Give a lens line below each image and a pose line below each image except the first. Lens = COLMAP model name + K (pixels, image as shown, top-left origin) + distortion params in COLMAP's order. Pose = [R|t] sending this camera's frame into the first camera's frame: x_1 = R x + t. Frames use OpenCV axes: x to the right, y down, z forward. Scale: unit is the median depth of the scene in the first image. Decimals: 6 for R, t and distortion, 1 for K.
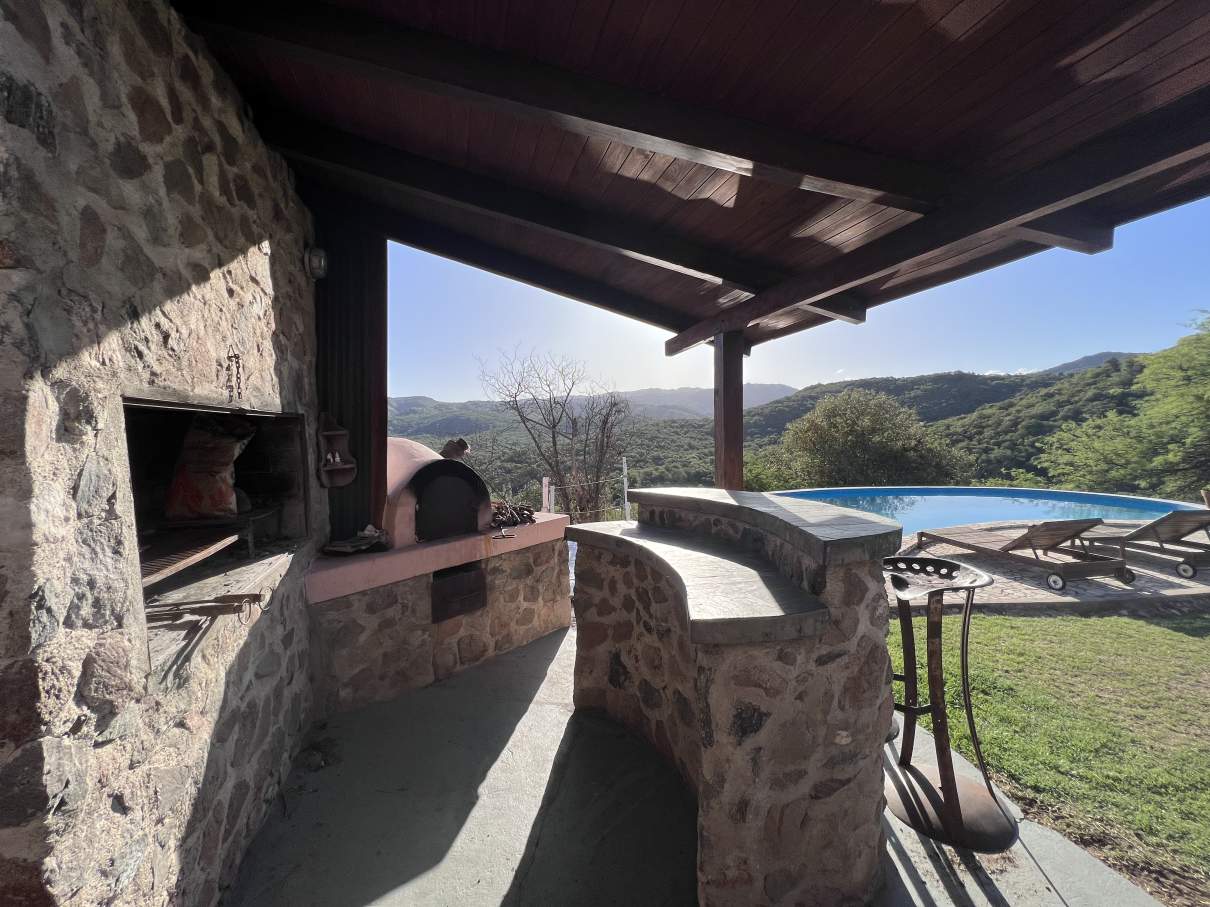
lens RADIAL K [[483.3, 0, 606.1], [0, 483.3, 433.1], [0, 0, 1]] dist [0.000185, 0.000191]
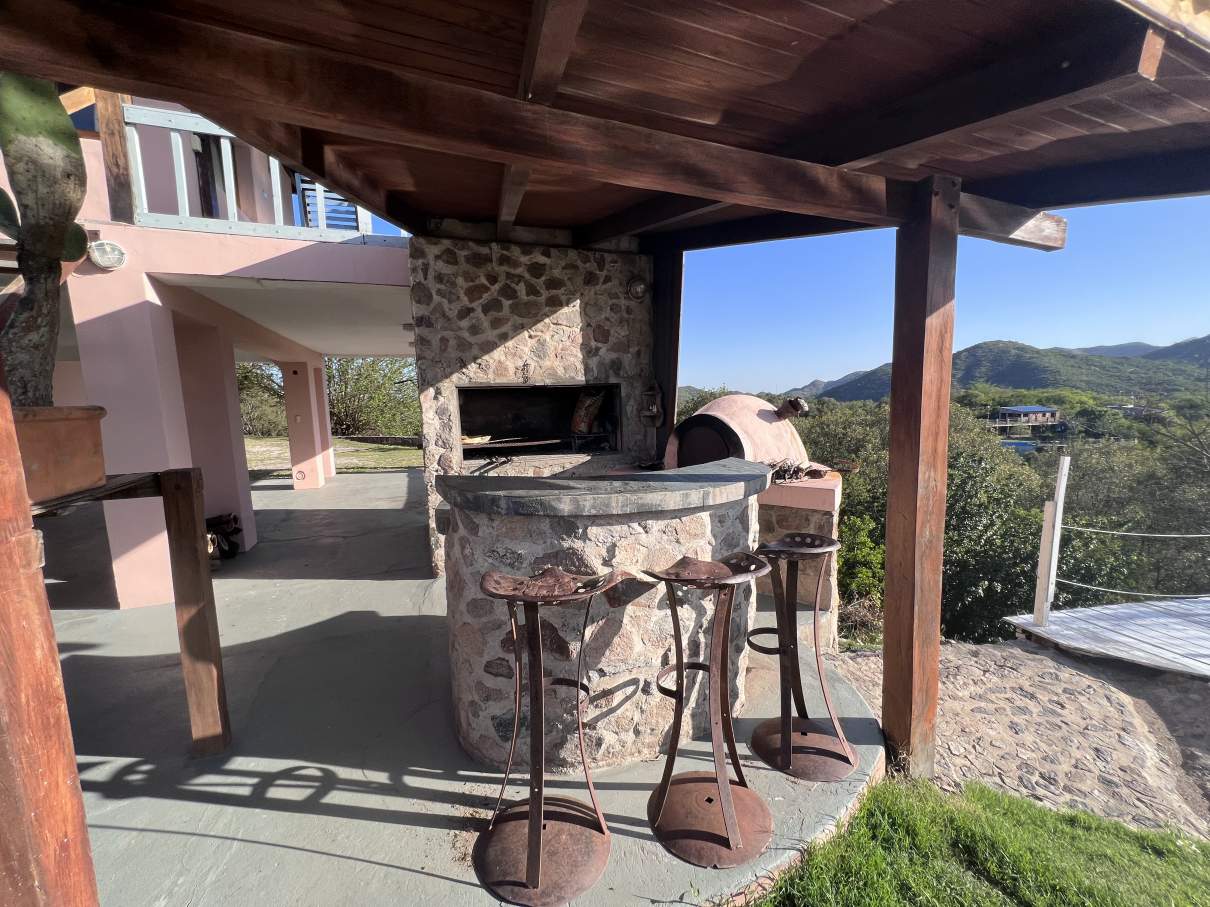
lens RADIAL K [[484.1, 0, 606.5], [0, 484.1, 456.8], [0, 0, 1]] dist [-0.000539, 0.000209]
pose [[0.045618, 0.121374, -0.991558, 1.003148], [0.015356, 0.992389, 0.122183, 0.006252], [0.998841, -0.020801, 0.043407, 0.751711]]
